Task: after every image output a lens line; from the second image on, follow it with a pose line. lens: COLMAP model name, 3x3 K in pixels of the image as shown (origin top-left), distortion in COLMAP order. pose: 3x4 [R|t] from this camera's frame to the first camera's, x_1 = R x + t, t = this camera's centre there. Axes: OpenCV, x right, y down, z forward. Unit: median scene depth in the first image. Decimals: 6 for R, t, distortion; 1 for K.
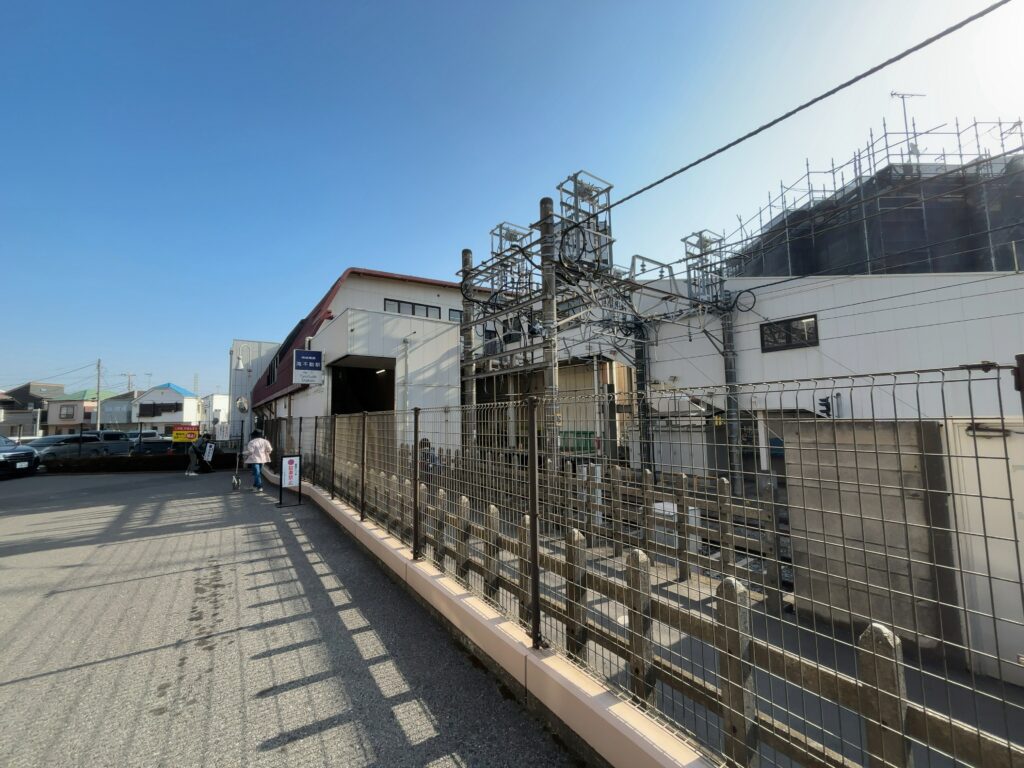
lens RADIAL K [[415.2, 0, 508.6], [0, 415.2, 384.4], [0, 0, 1]] dist [0.008778, -0.000563]
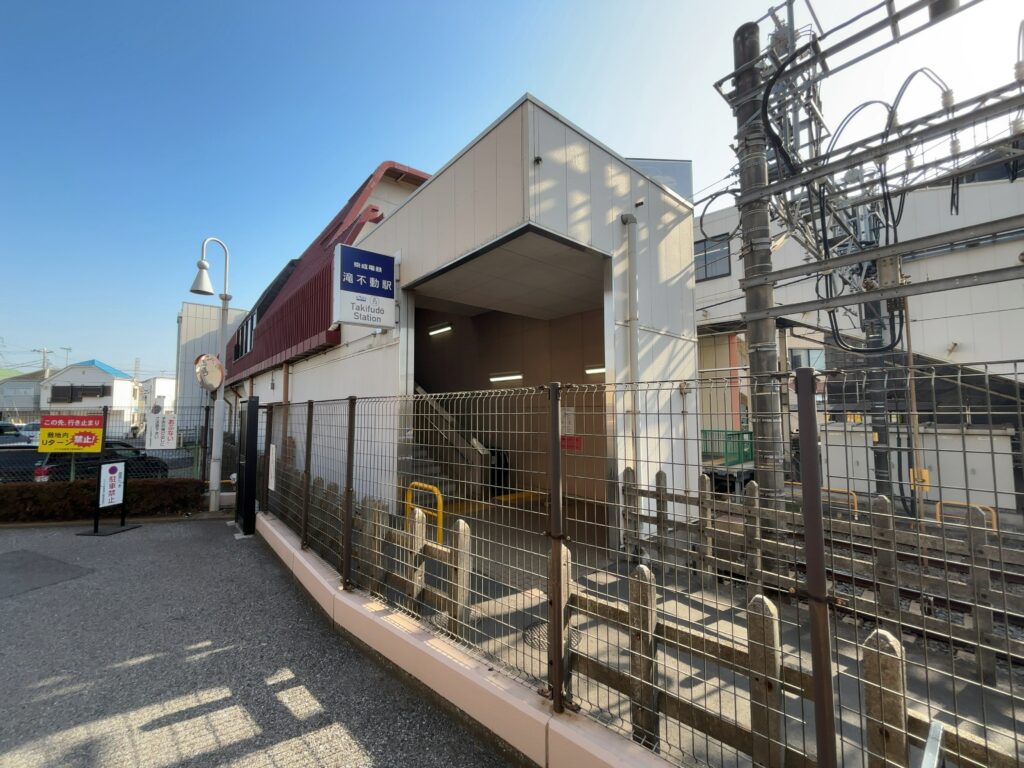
lens RADIAL K [[415.2, 0, 514.8], [0, 415.2, 384.6], [0, 0, 1]] dist [0.008778, -0.000563]
pose [[0.995692, 0.015497, 0.091422, -0.189727], [-0.017326, 0.999665, 0.019244, 0.026663], [-0.091093, -0.020745, 0.995626, 0.281479]]
